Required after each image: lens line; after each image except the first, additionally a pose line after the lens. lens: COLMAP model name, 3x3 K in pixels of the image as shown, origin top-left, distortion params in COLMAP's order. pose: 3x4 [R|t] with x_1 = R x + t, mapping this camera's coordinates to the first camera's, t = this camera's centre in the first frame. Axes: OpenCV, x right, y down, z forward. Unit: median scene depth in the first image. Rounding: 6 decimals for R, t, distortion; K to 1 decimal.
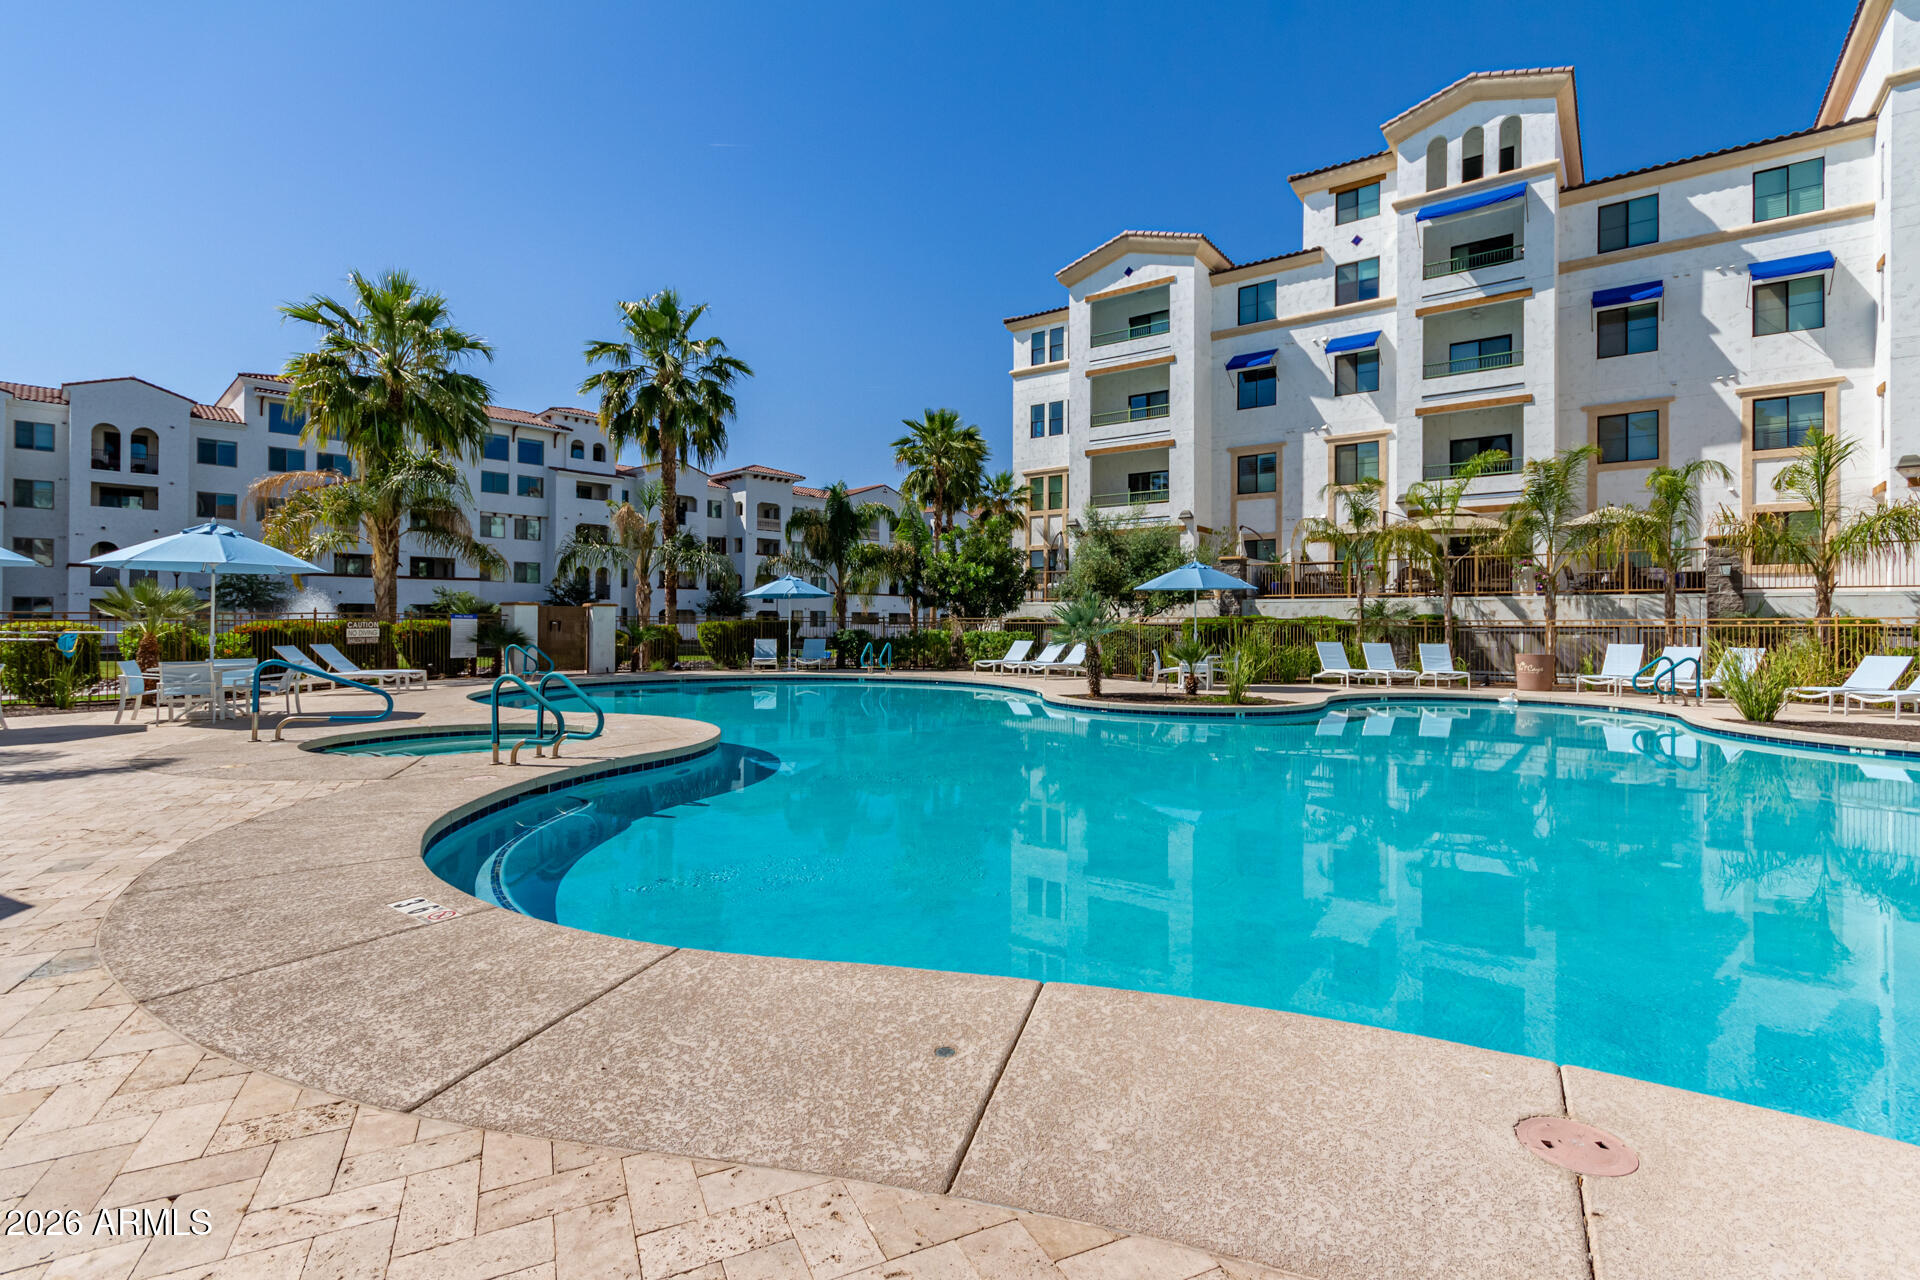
lens RADIAL K [[893.9, 0, 968.3], [0, 893.9, 628.4], [0, 0, 1]] dist [0.005066, -0.000277]
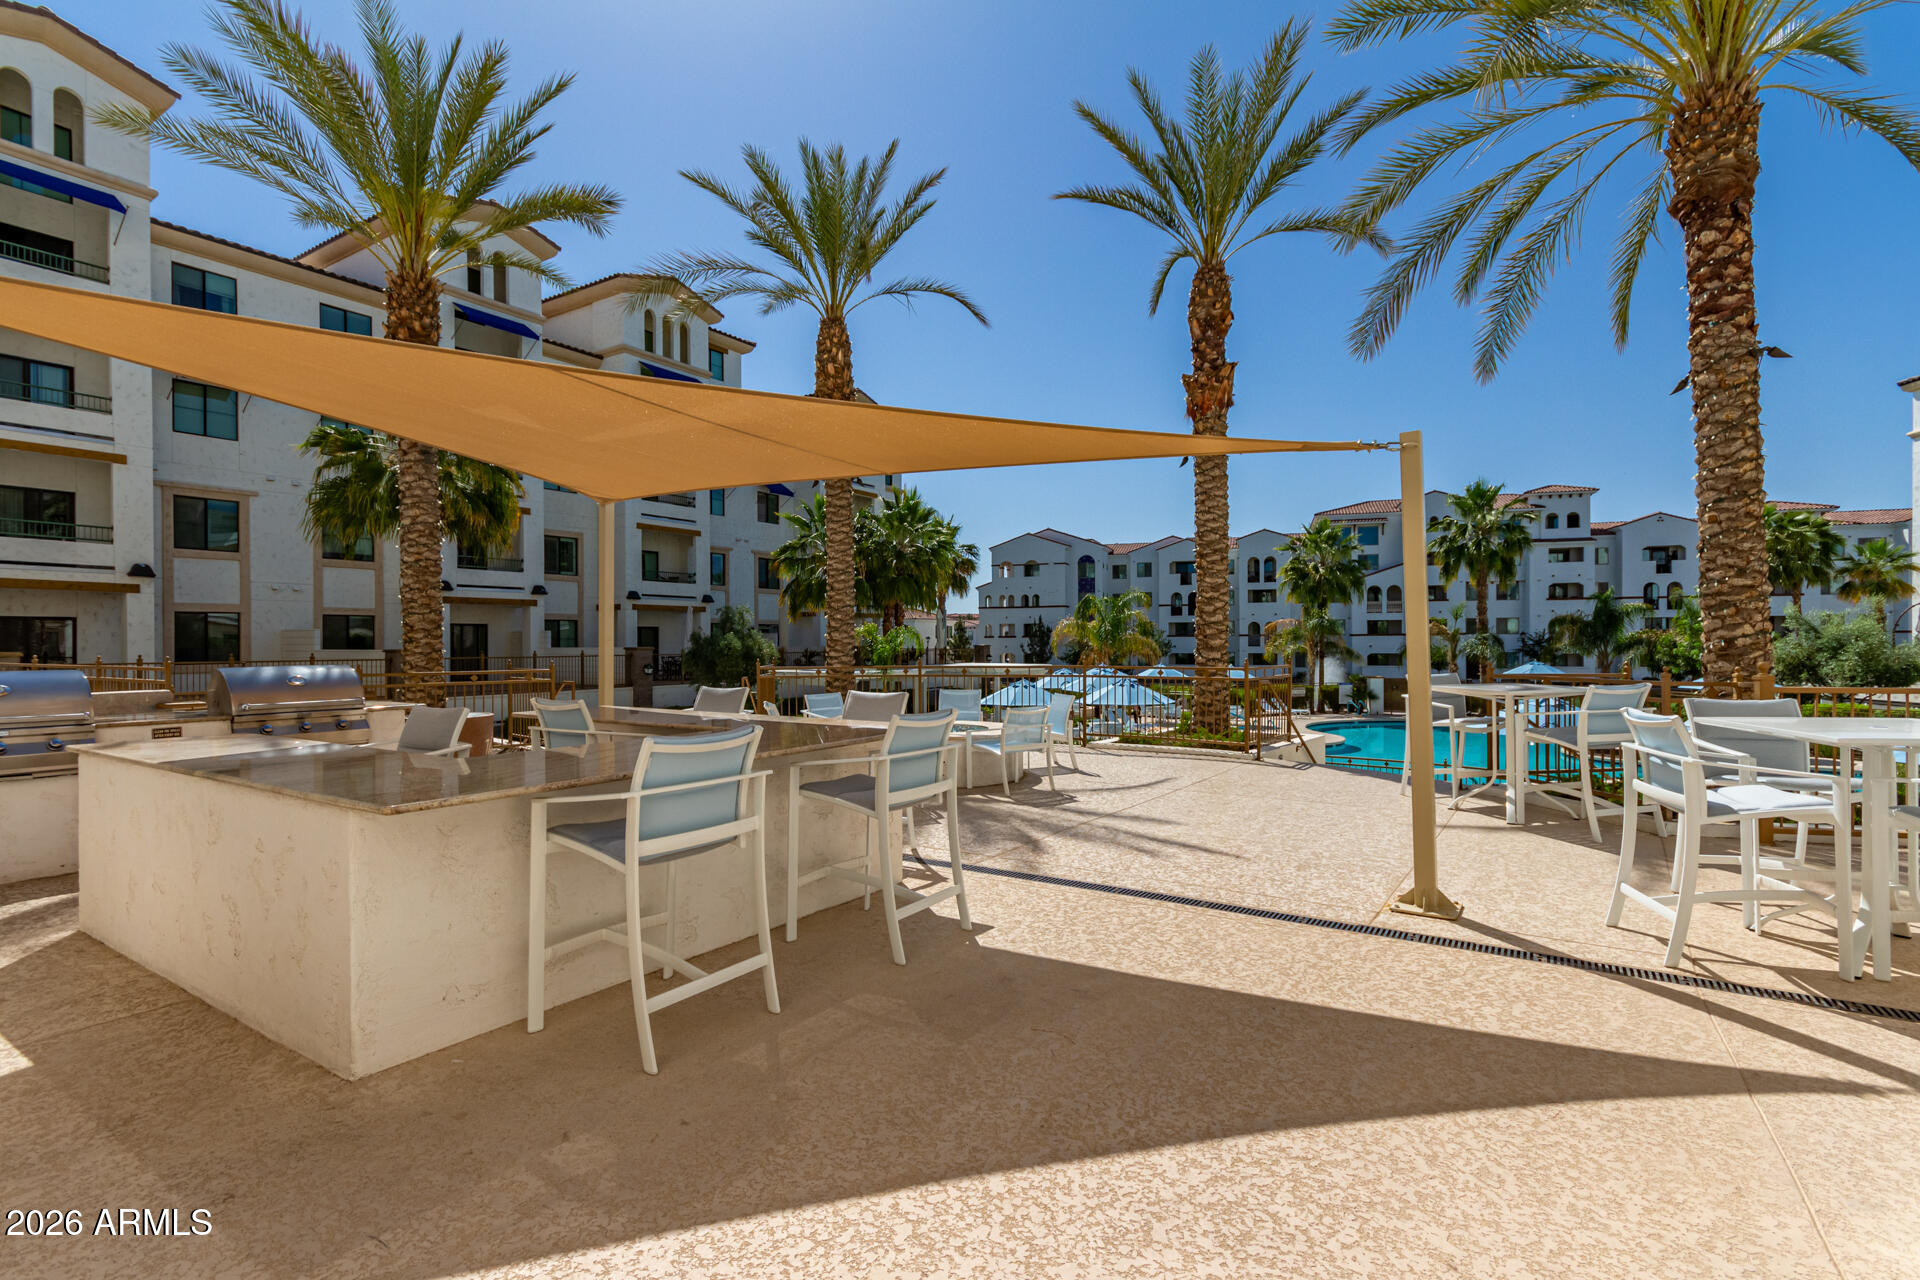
lens RADIAL K [[893.9, 0, 970.7], [0, 893.9, 637.4], [0, 0, 1]] dist [0.005066, -0.000277]
pose [[0.438949, -0.011014, -0.898444, 0.533019], [-0.000197, 0.999924, -0.012355, -0.055114], [0.898512, 0.005601, 0.438913, -0.397151]]
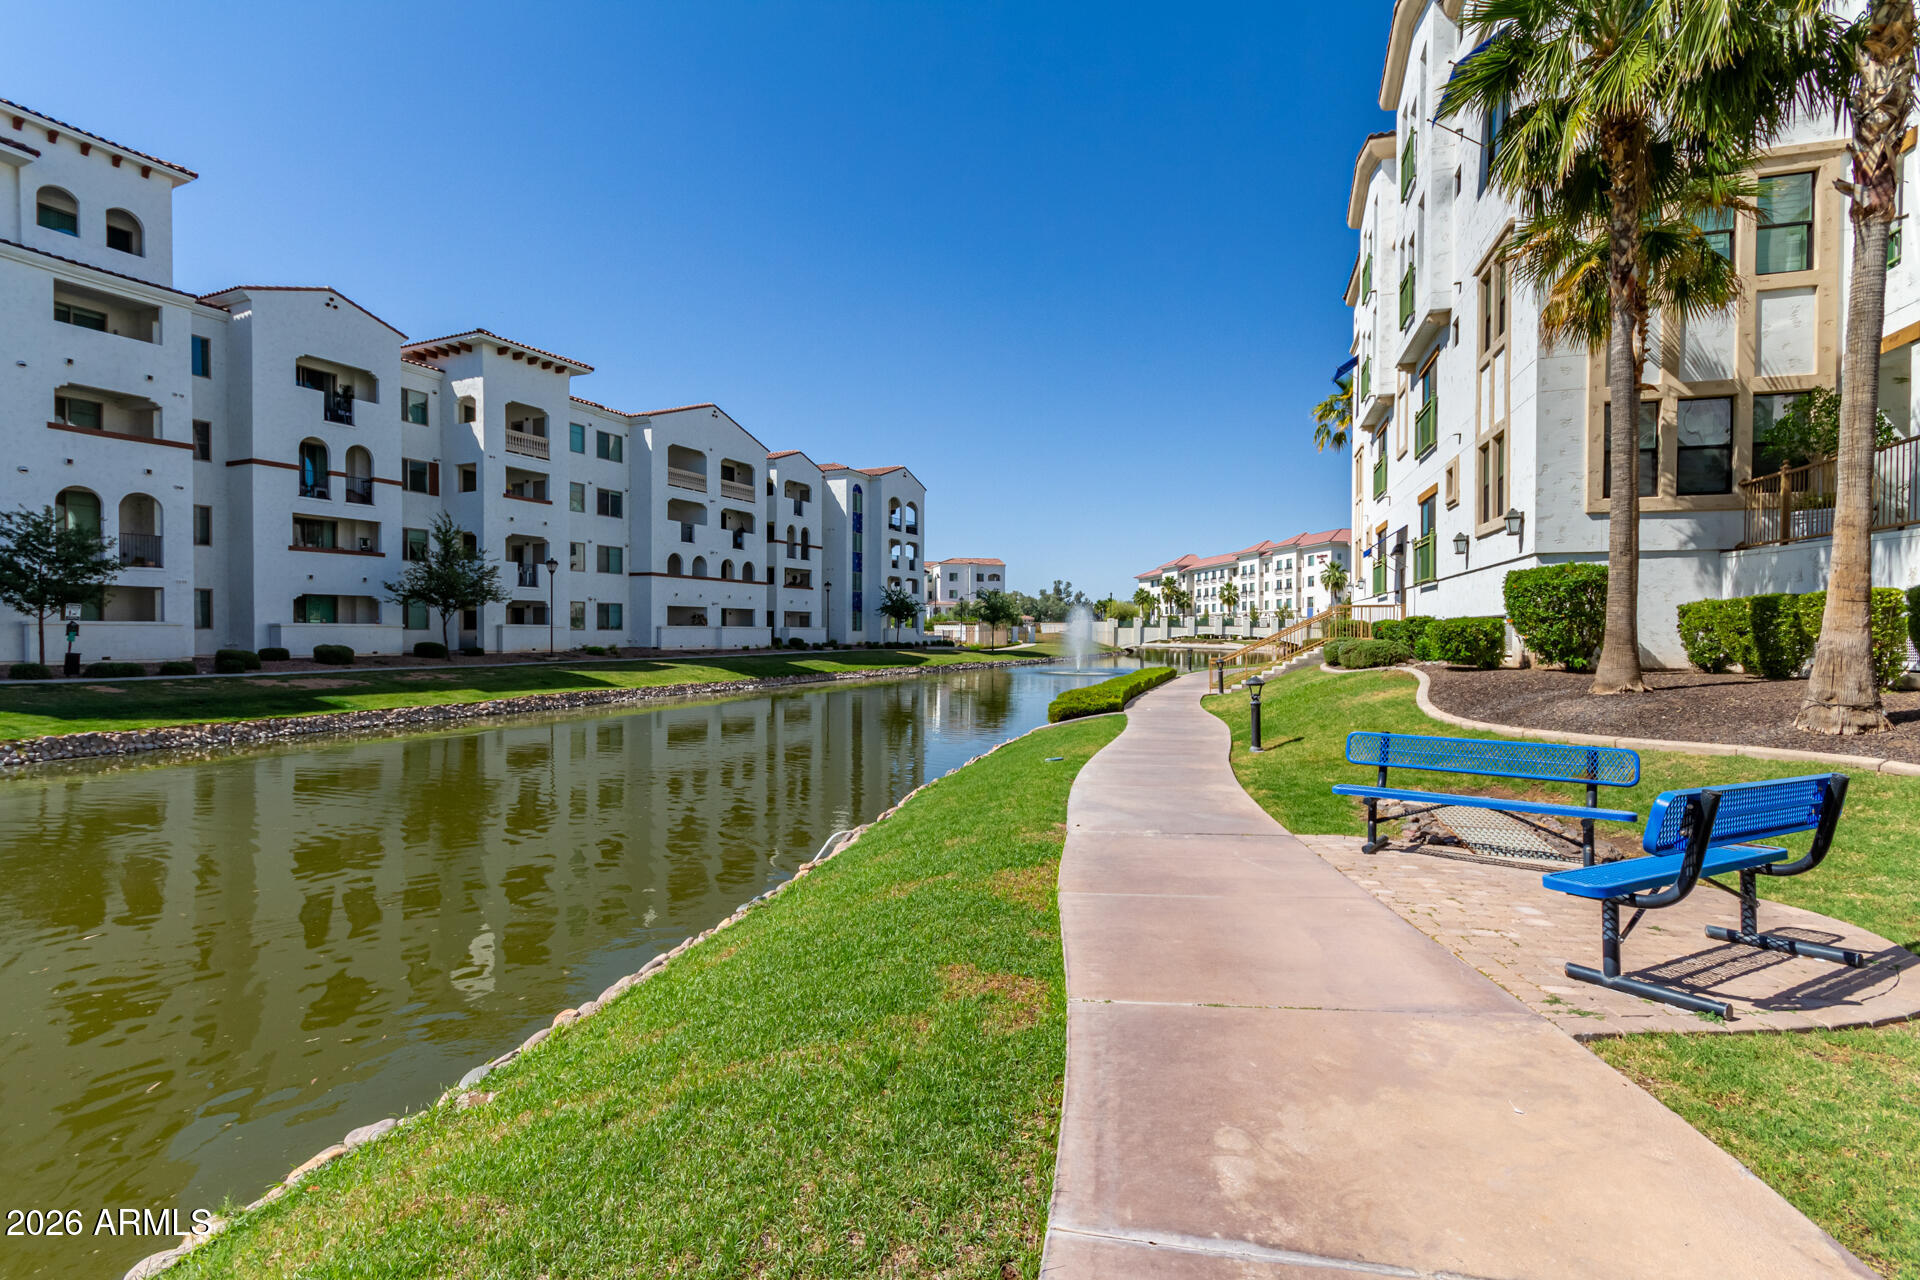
lens RADIAL K [[893.9, 0, 972.3], [0, 893.9, 648.6], [0, 0, 1]] dist [0.005066, -0.000277]
pose [[0.947904, -0.008017, 0.318456, -0.296654], [0.003228, 0.999874, 0.015561, 0.003433], [-0.318540, -0.013723, 0.947810, 0.826273]]
